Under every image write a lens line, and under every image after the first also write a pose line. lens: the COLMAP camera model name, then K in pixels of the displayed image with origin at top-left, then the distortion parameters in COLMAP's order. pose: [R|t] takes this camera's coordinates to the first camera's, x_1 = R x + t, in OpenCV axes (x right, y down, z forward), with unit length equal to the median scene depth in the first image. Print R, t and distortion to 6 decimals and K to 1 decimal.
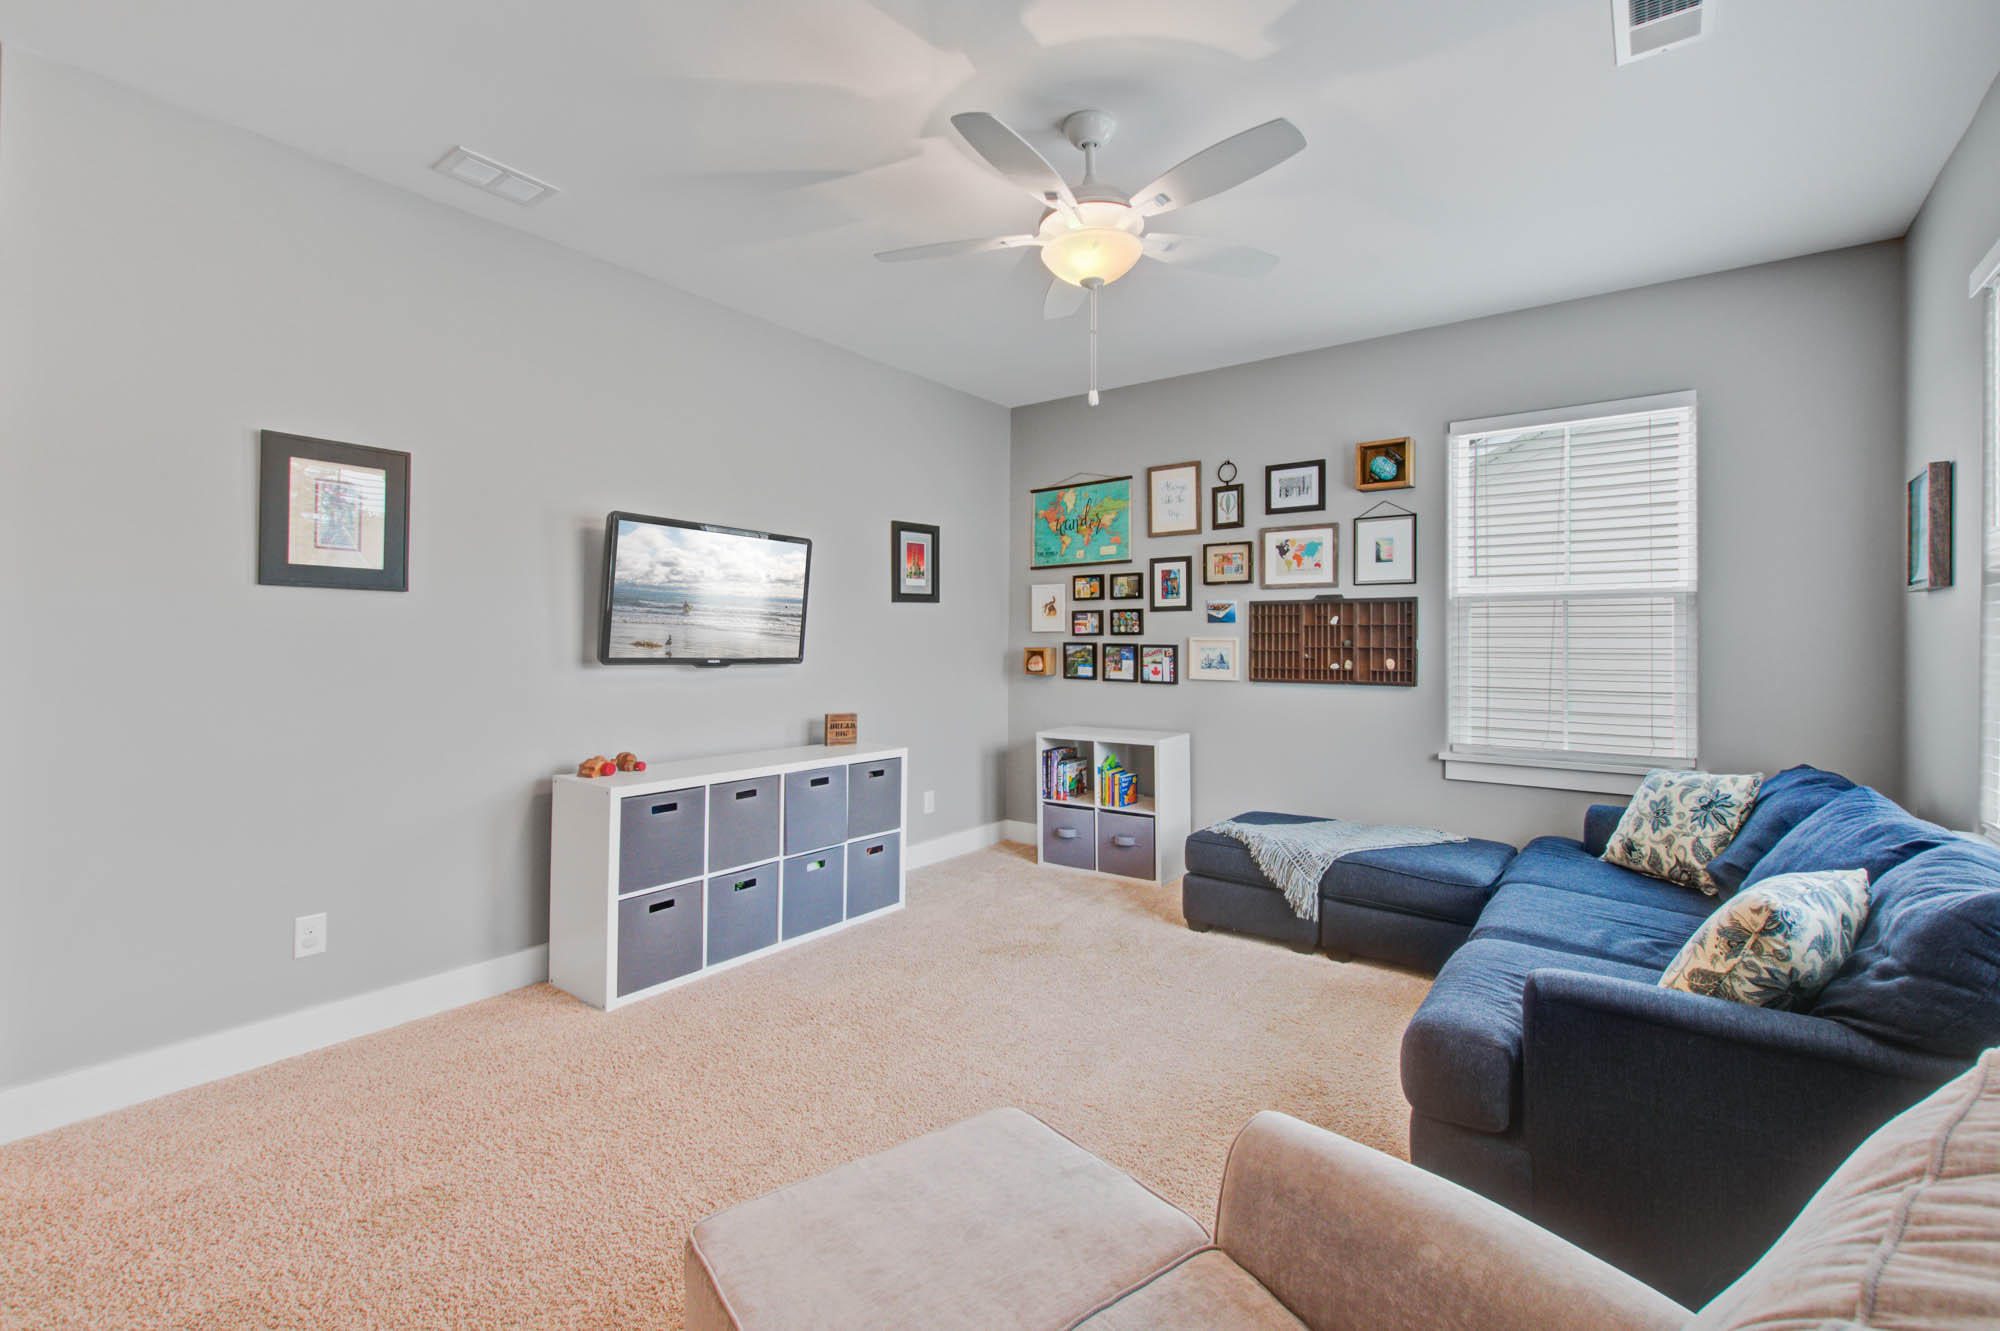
lens RADIAL K [[872.4, 0, 1010.8], [0, 872.4, 630.9], [0, 0, 1]] dist [0.005541, -0.001866]
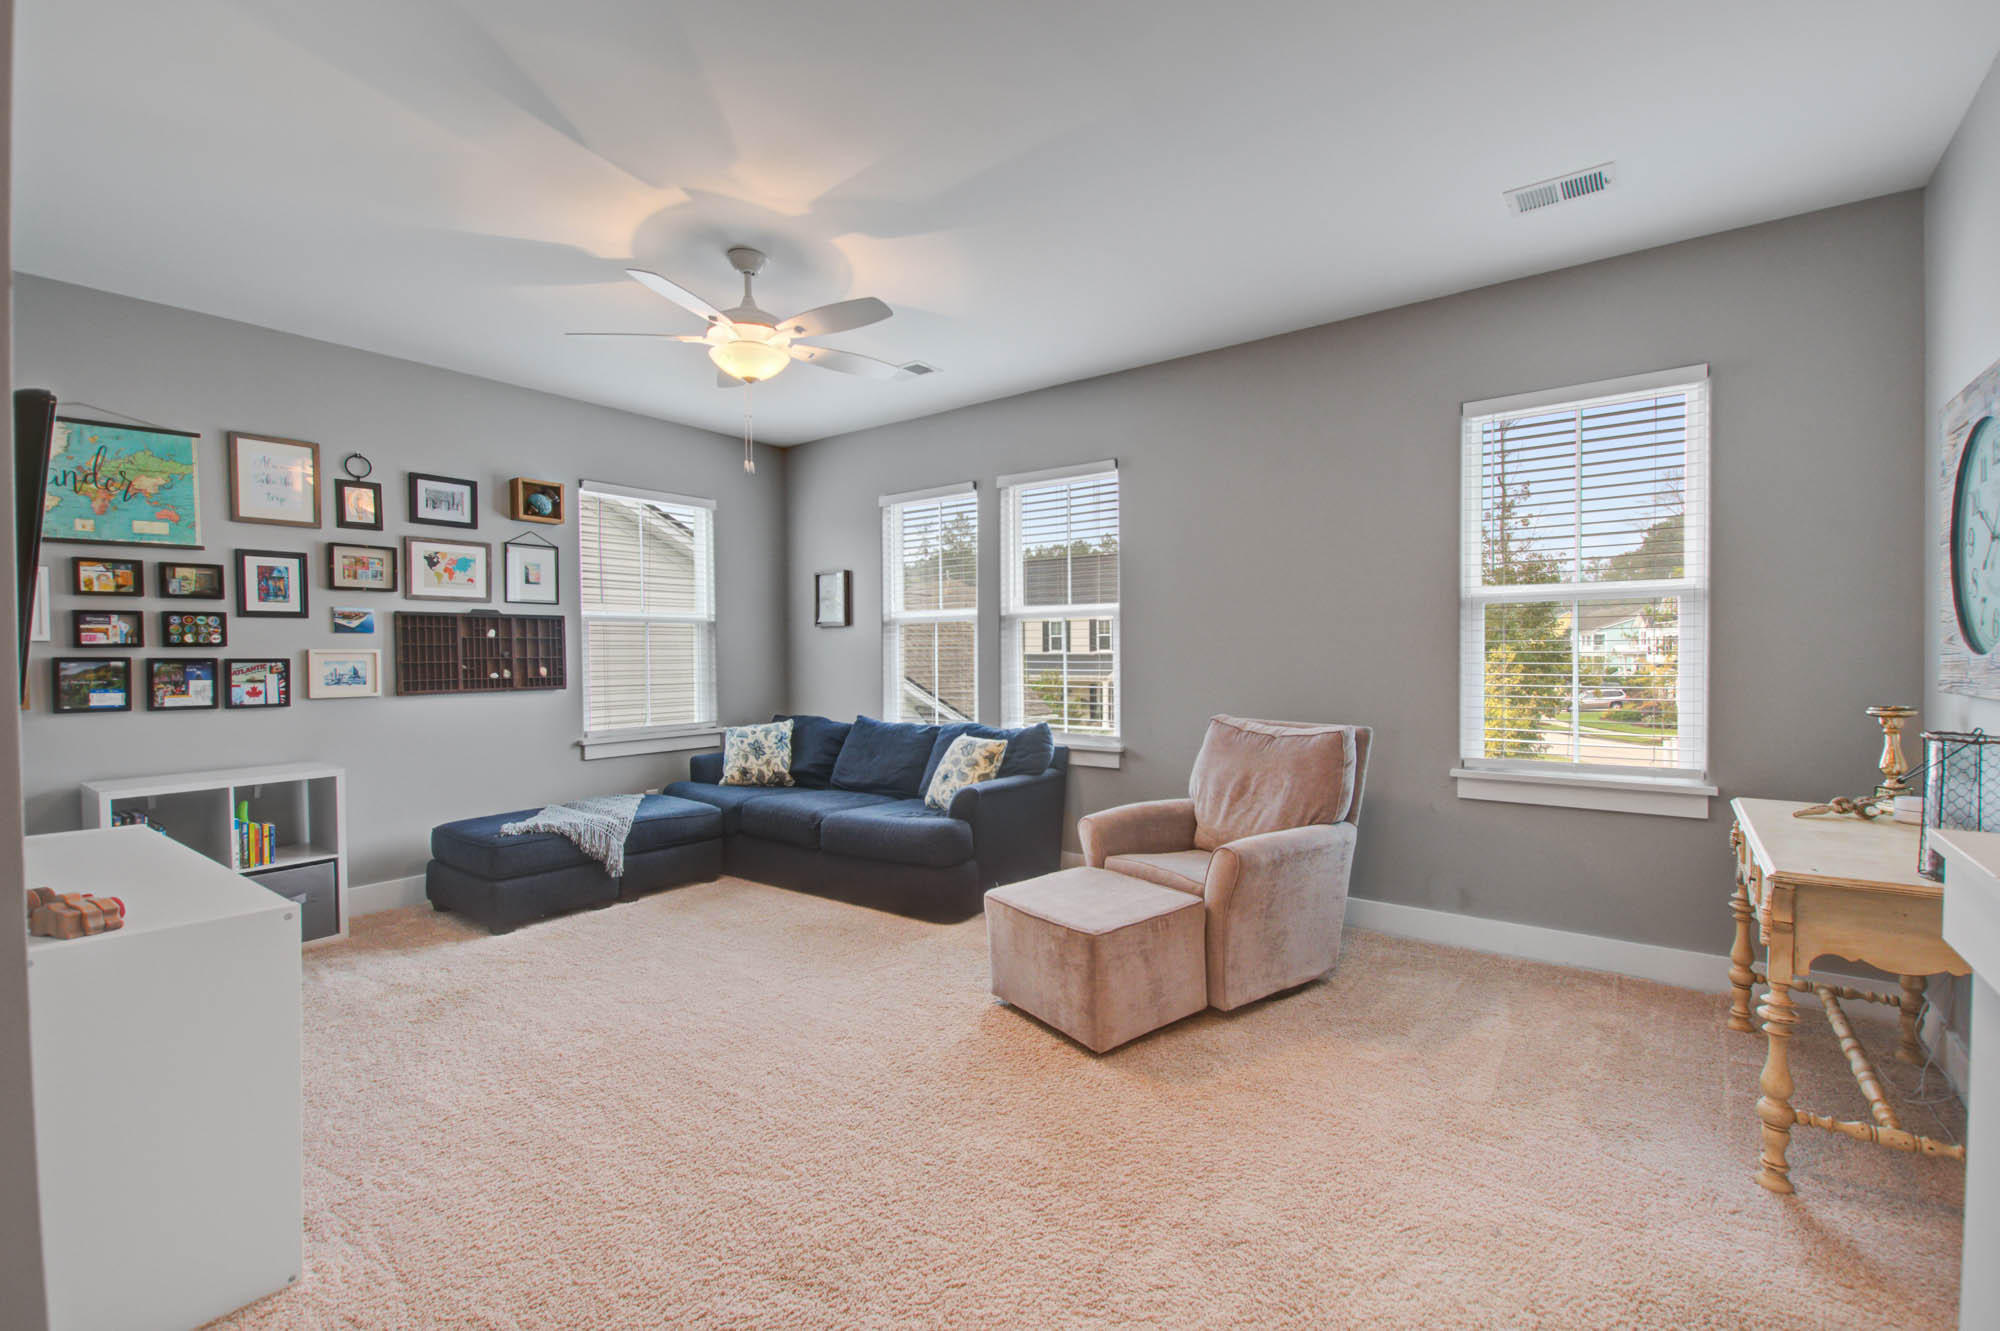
lens RADIAL K [[872.4, 0, 998.0], [0, 872.4, 656.6], [0, 0, 1]] dist [0.005541, -0.001866]
pose [[0.010852, -0.008053, 0.999909, -0.649077], [-0.002852, 0.999963, 0.008084, 0.005596], [-0.999937, -0.002940, 0.010829, 0.327969]]
